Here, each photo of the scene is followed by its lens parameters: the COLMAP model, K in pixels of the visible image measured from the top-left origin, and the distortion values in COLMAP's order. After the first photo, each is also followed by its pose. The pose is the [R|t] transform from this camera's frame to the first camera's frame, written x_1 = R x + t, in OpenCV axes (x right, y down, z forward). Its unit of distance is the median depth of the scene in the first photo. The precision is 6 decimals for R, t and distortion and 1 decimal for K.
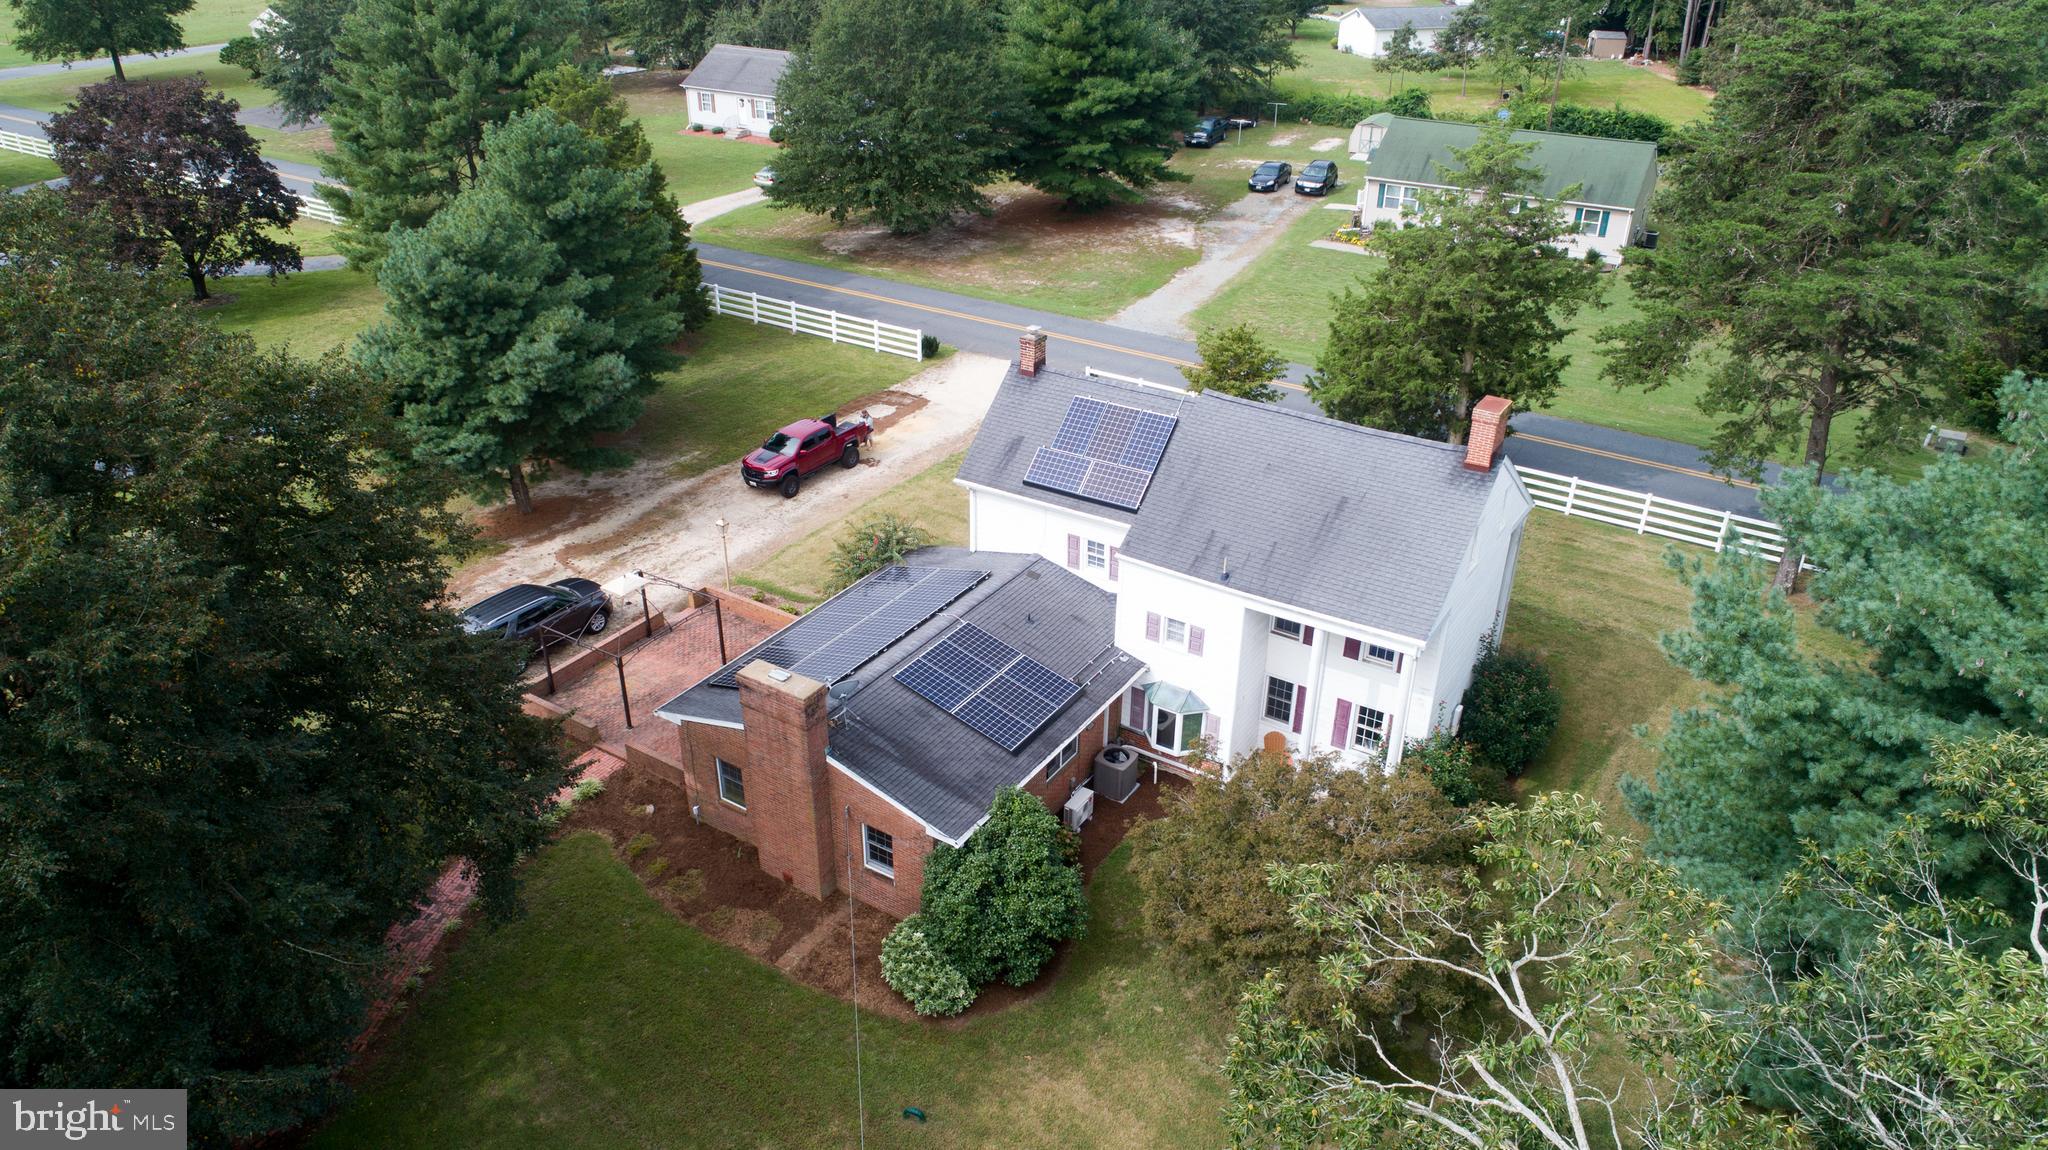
lens RADIAL K [[1398.9, 0, 1024.0], [0, 1398.9, 575.0], [0, 0, 1]] dist [-0.012210, 0.003350]
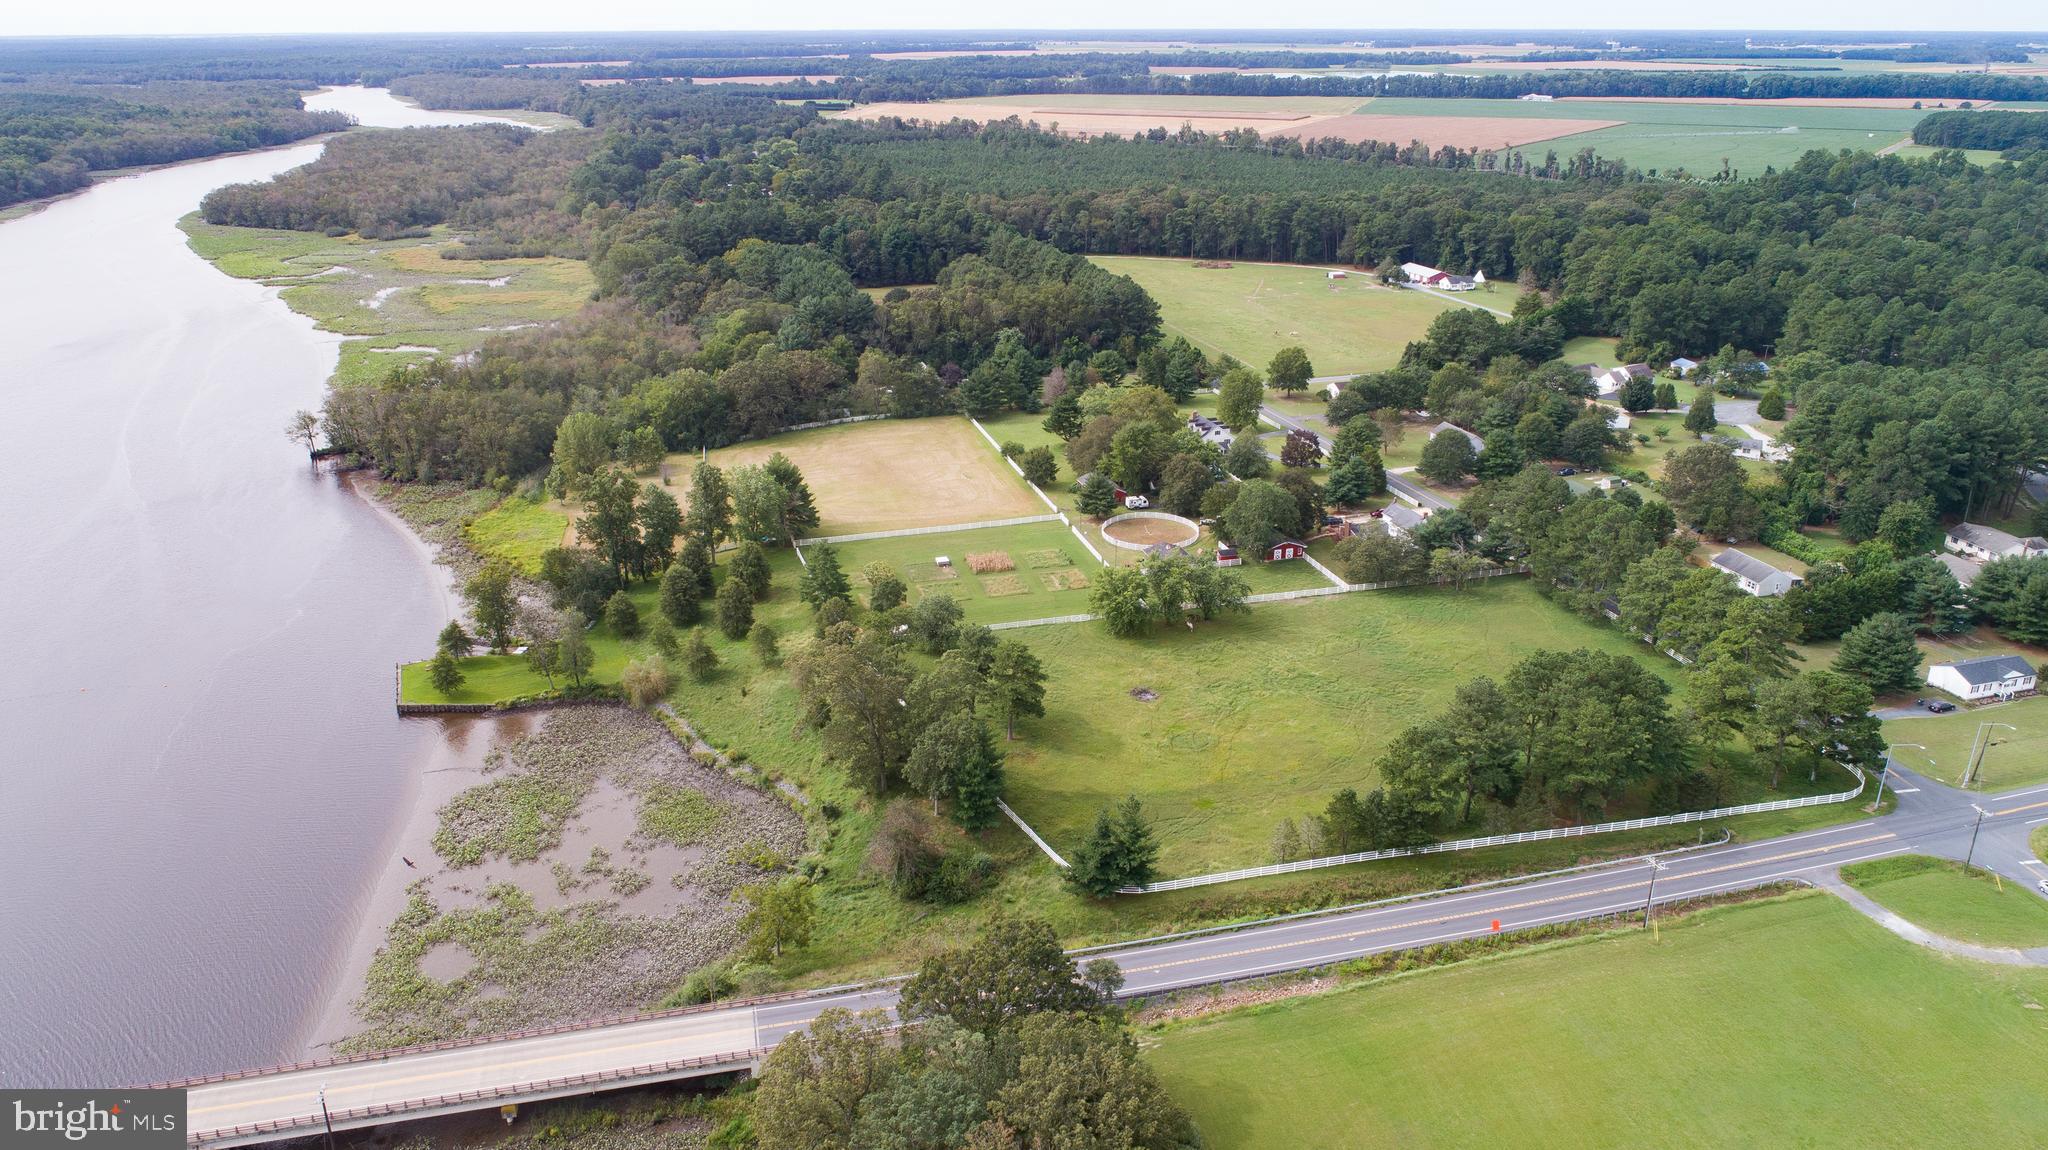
lens RADIAL K [[1373.1, 0, 1023.1], [0, 1373.1, 573.6], [0, 0, 1]] dist [-0.013193, 0.006346]
pose [[0.761839, 0.235467, -0.603454, 2.017379], [-0.303833, 0.952652, -0.011854, 0.616924], [0.572091, 0.192380, 0.797309, -4.033214]]
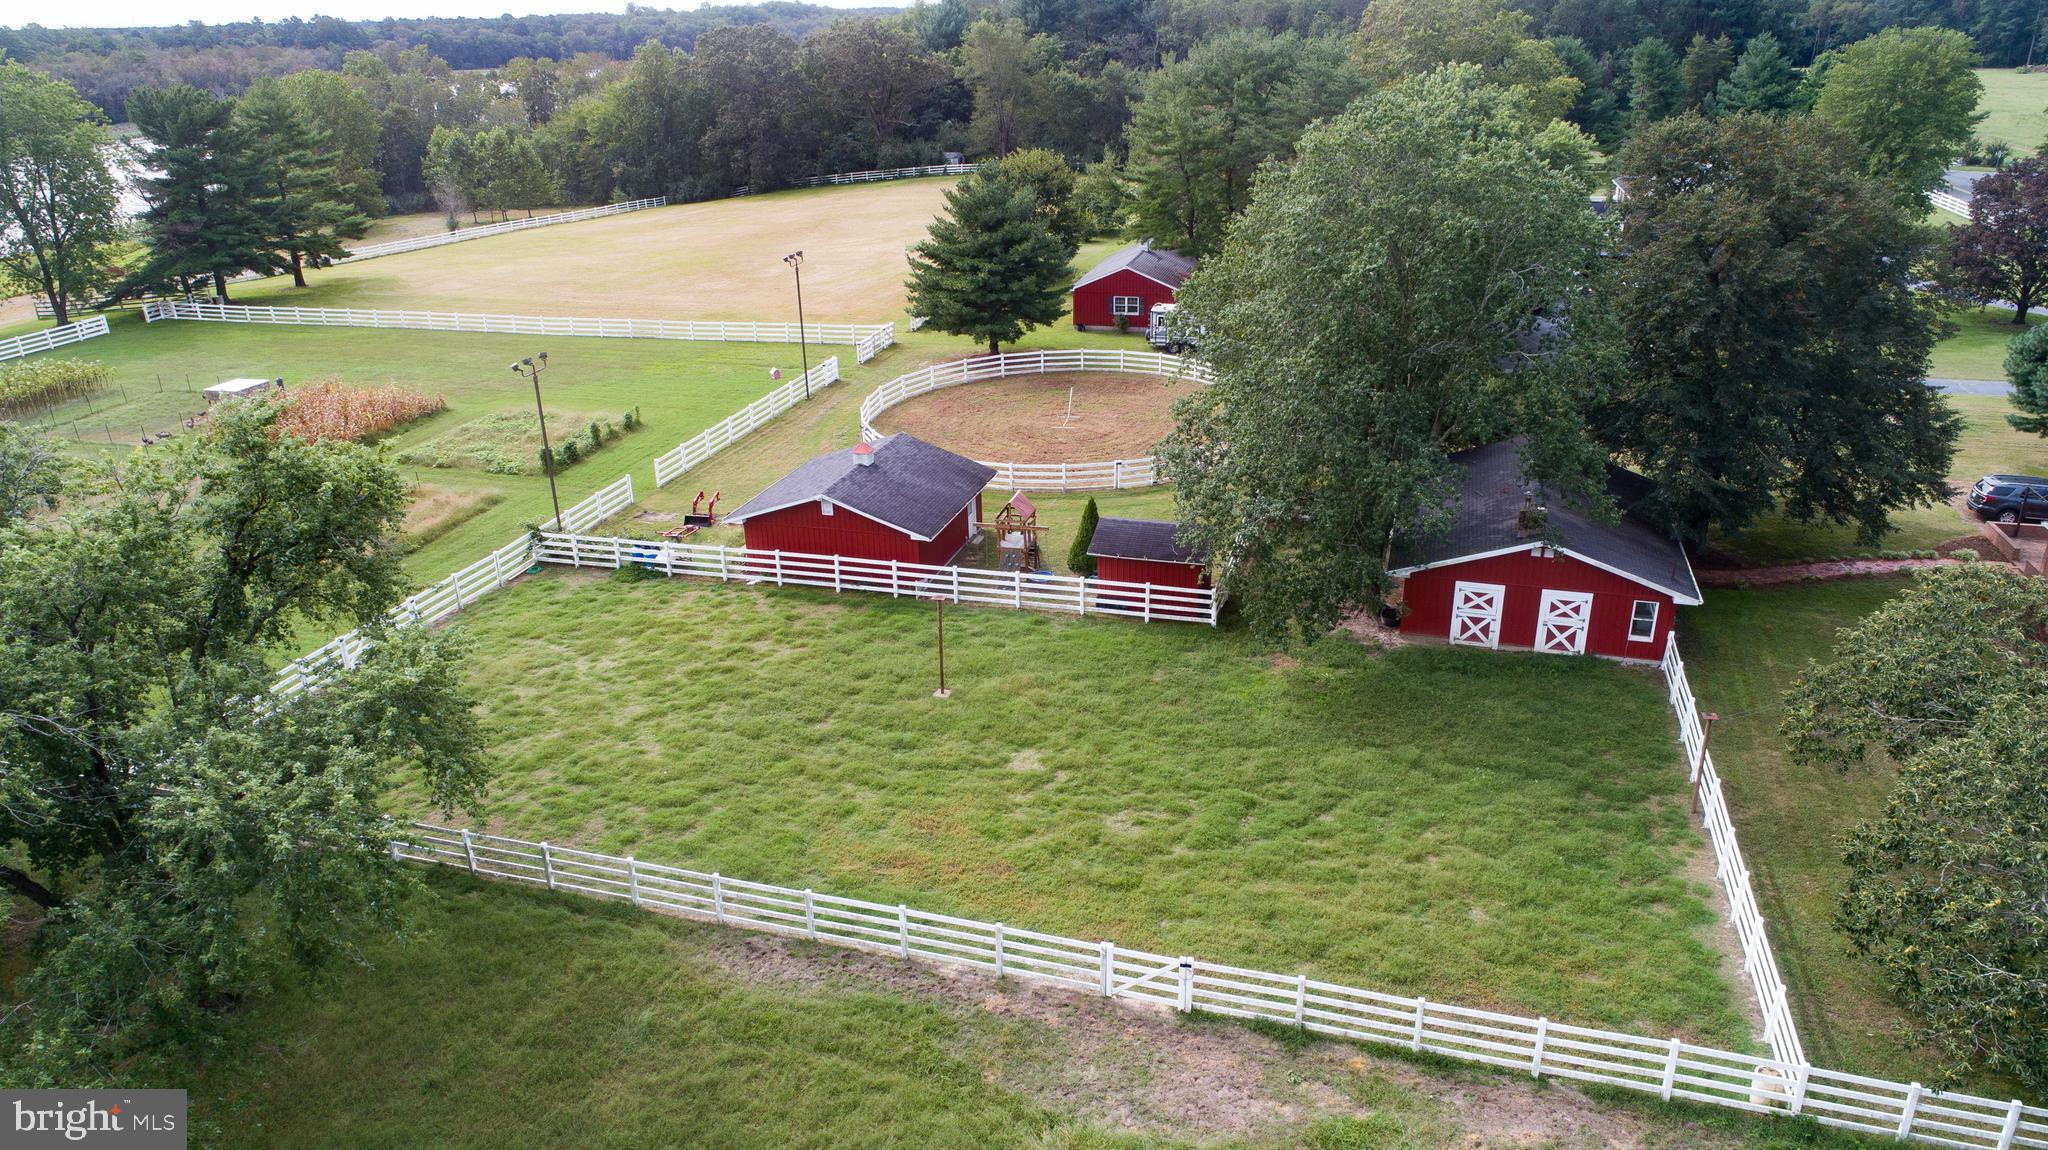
lens RADIAL K [[1373.1, 0, 1023.1], [0, 1373.1, 573.6], [0, 0, 1]] dist [-0.013193, 0.006346]
pose [[0.304507, 0.357768, -0.882767, 0.376802], [-0.429716, 0.878706, 0.207894, 0.165723], [0.850070, 0.316034, 0.421311, -0.289780]]
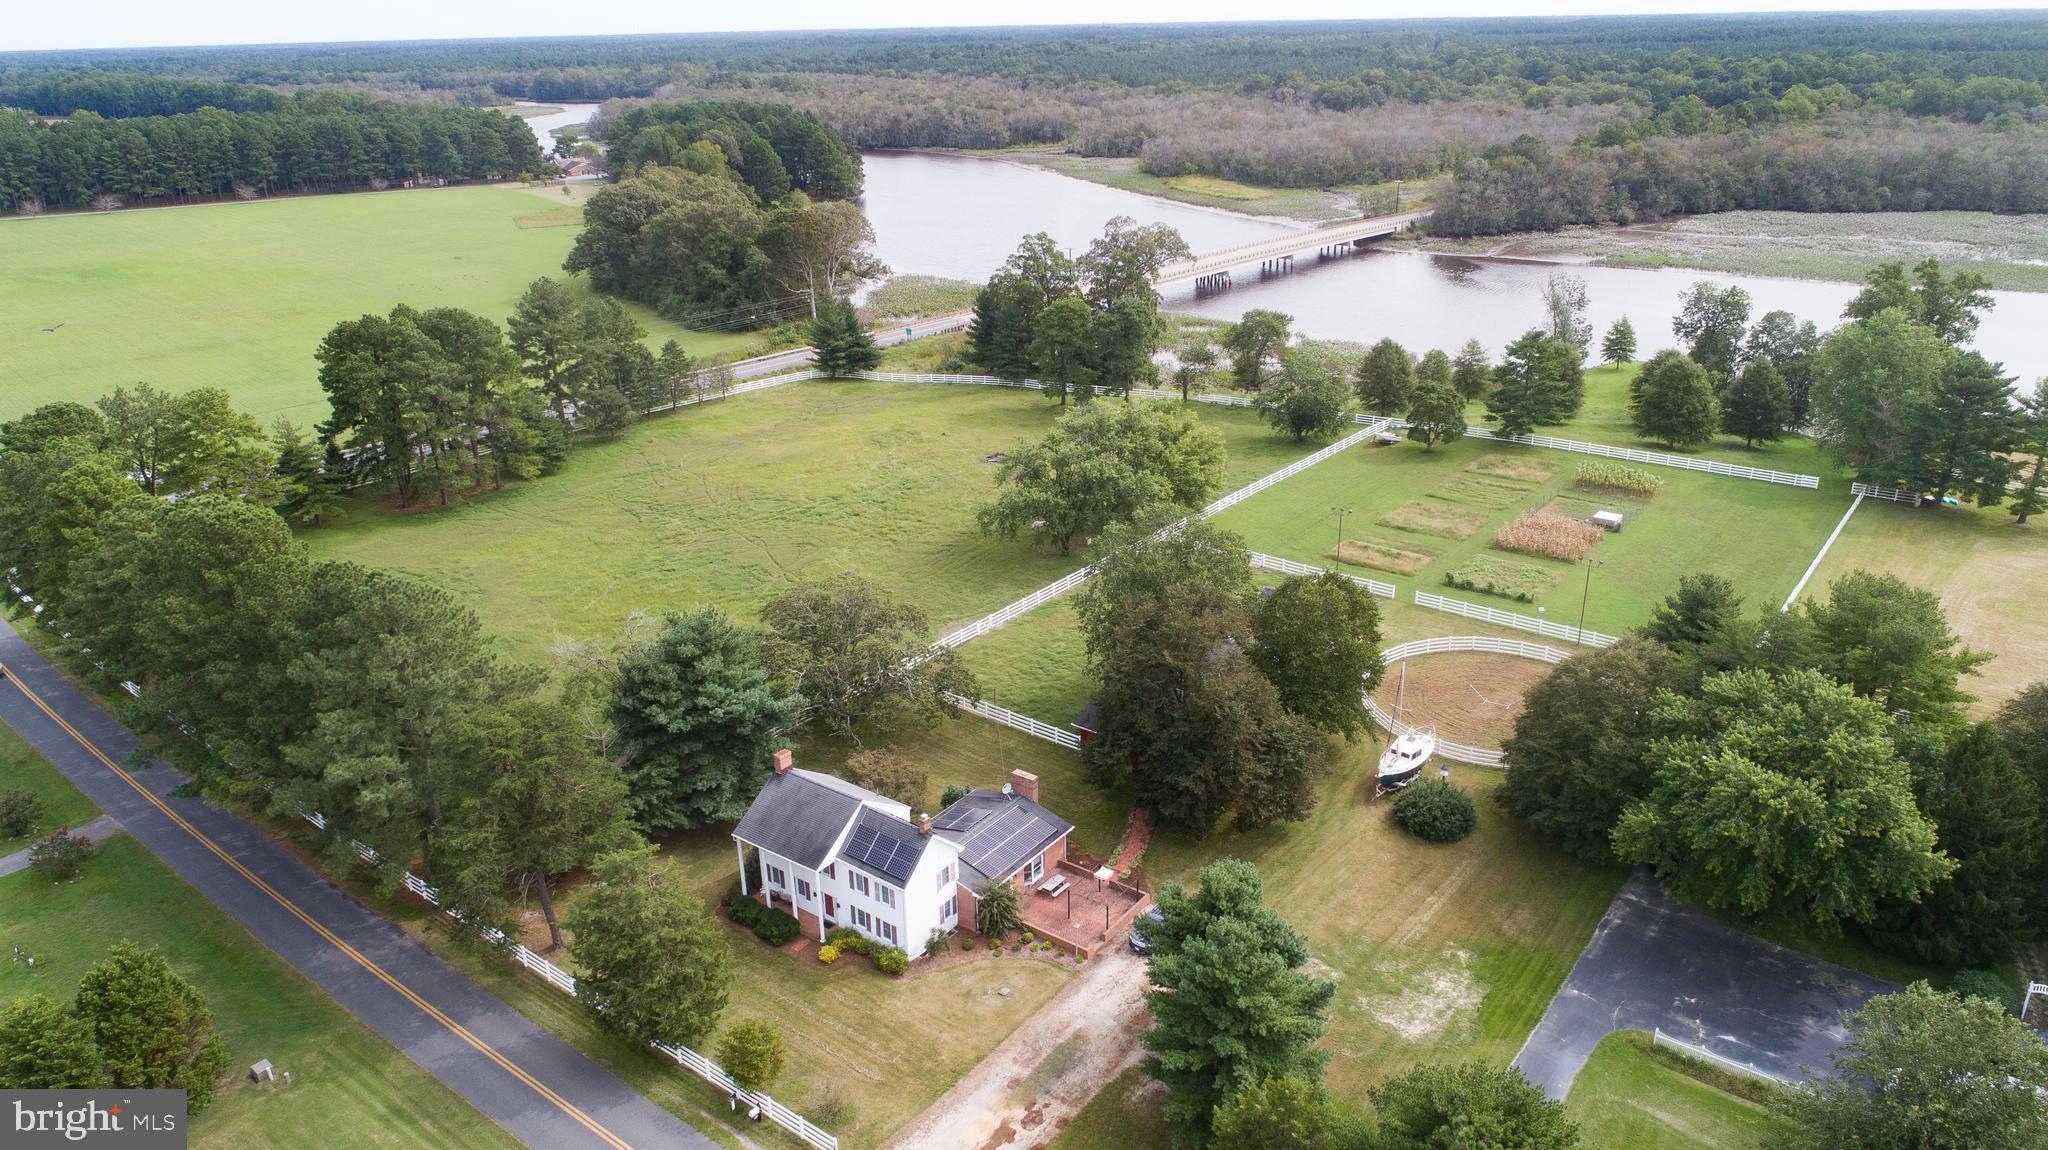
lens RADIAL K [[1373.1, 0, 1023.1], [0, 1373.1, 573.6], [0, 0, 1]] dist [-0.013193, 0.006346]
pose [[-0.997960, -0.005270, 0.063631, -0.176435], [0.045605, 0.638640, 0.768153, -1.276829], [-0.044686, 0.769487, -0.637097, 1.263483]]
